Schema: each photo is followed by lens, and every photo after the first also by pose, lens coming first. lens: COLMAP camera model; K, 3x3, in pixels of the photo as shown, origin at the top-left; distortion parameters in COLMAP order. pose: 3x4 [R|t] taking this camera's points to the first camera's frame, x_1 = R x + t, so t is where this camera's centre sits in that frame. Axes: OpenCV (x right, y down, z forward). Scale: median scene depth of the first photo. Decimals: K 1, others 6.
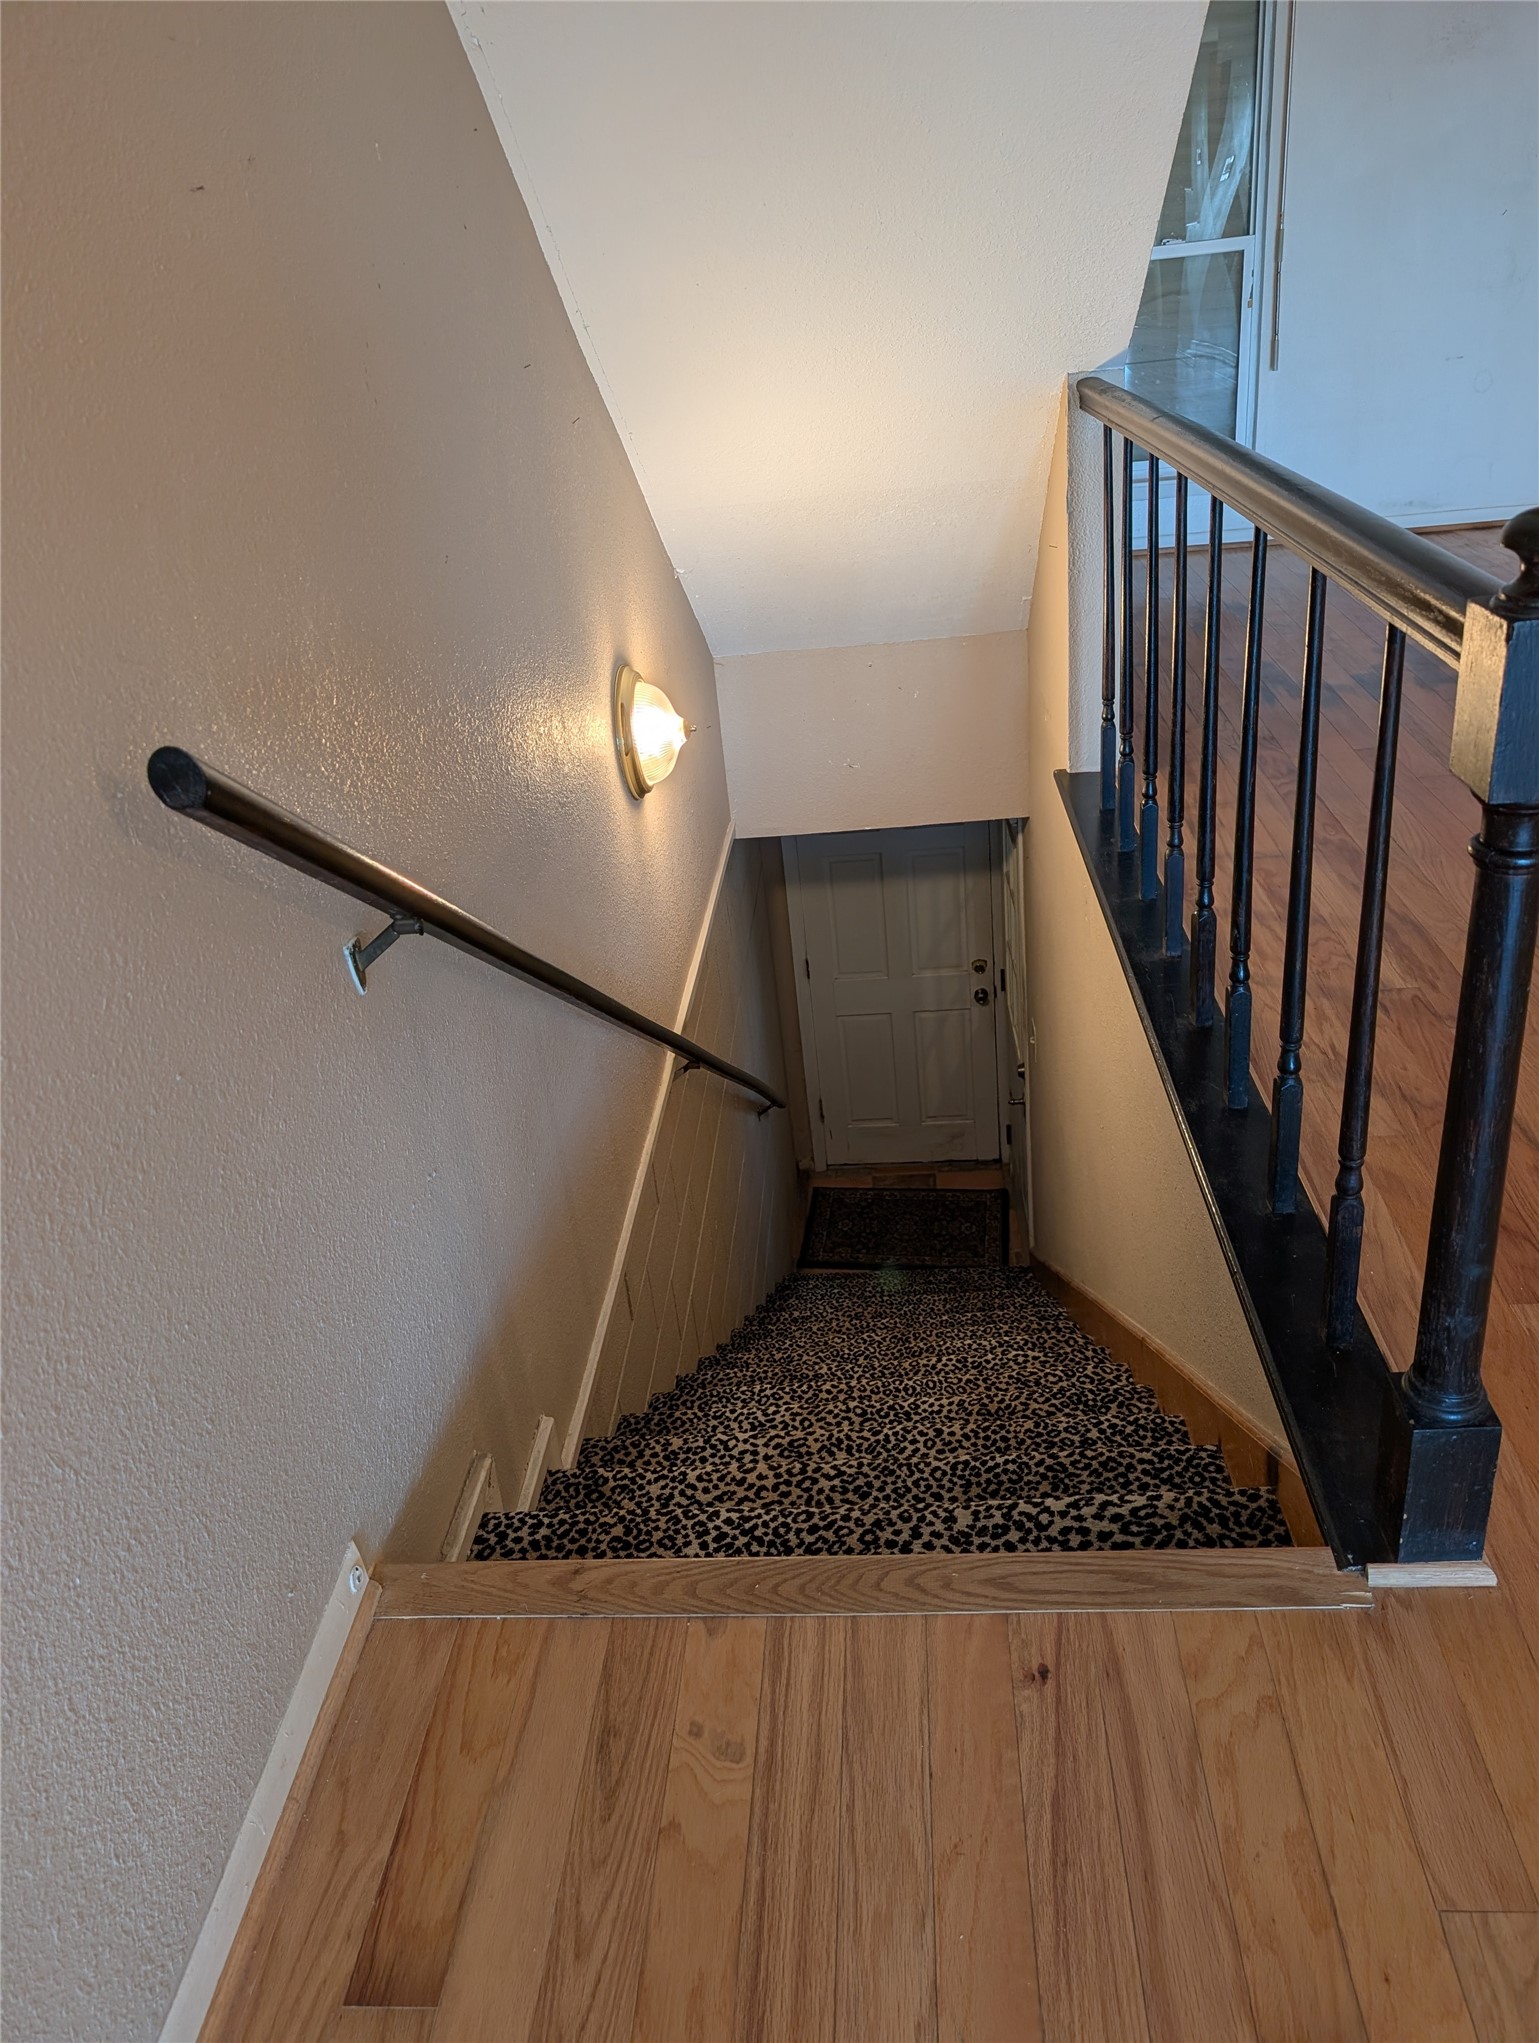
lens RADIAL K [[1505.8, 0, 769.5], [0, 1505.8, 1021.5], [0, 0, 1]] dist [0.004472, -0.001699]
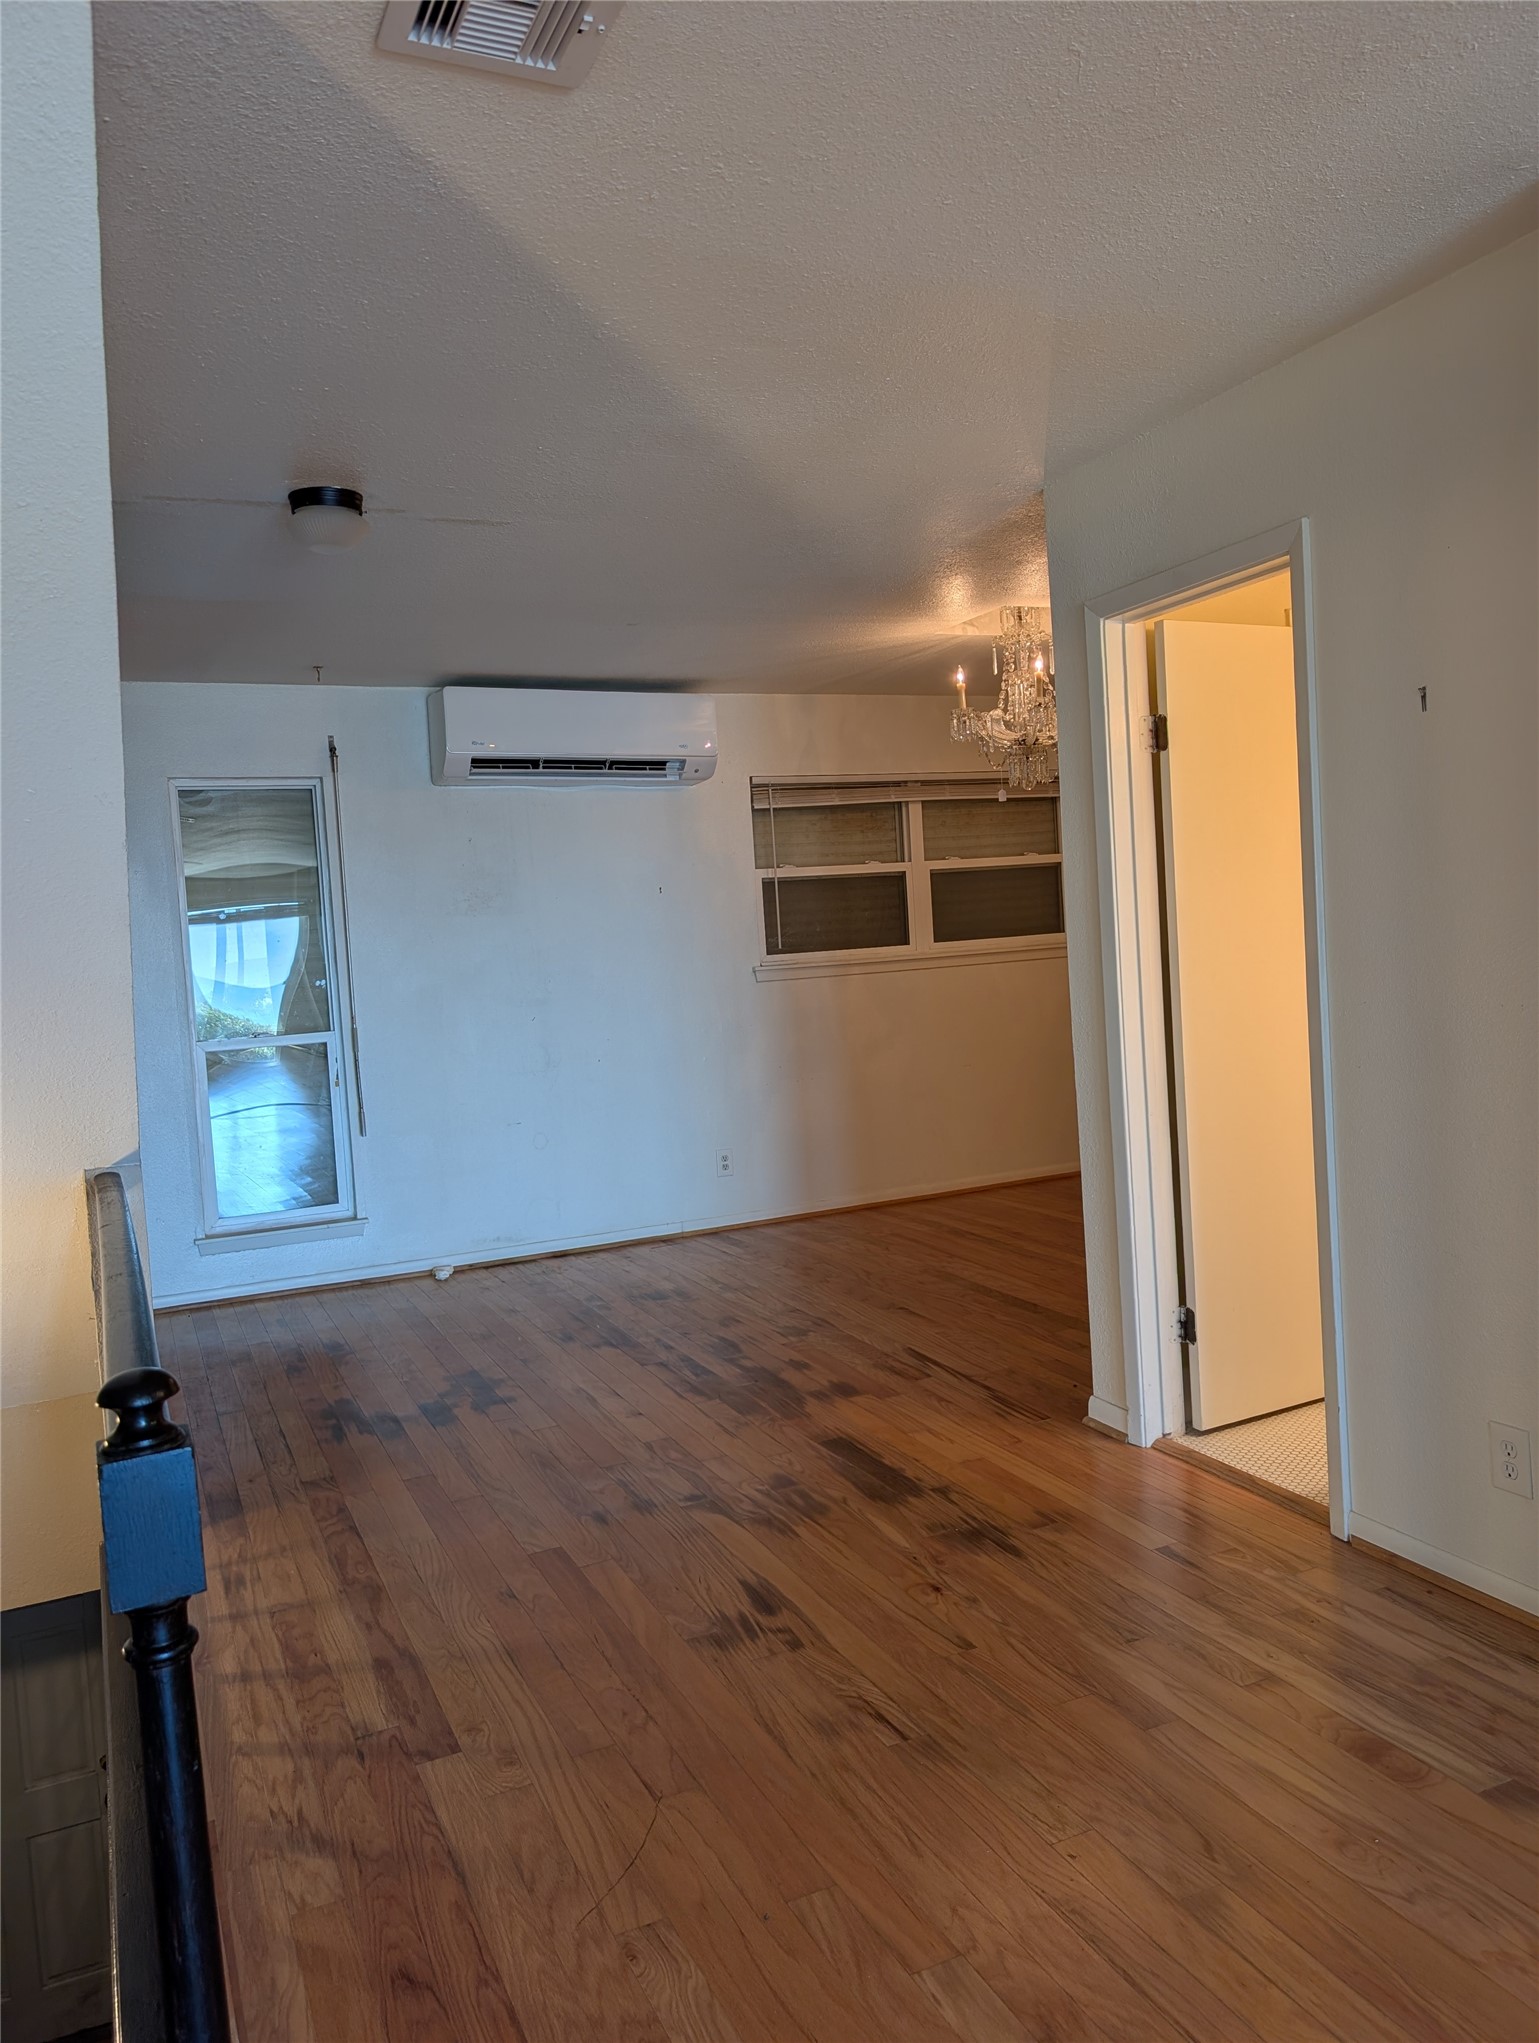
lens RADIAL K [[1476.2, 0, 762.8], [0, 1476.2, 1004.5], [0, 0, 1]] dist [0.009876, -0.010953]
pose [[0.871274, 0.028086, 0.489993, 0.097063], [0.201921, 0.889442, -0.410026, 0.003102], [-0.447337, 0.456185, 0.769276, -0.100405]]
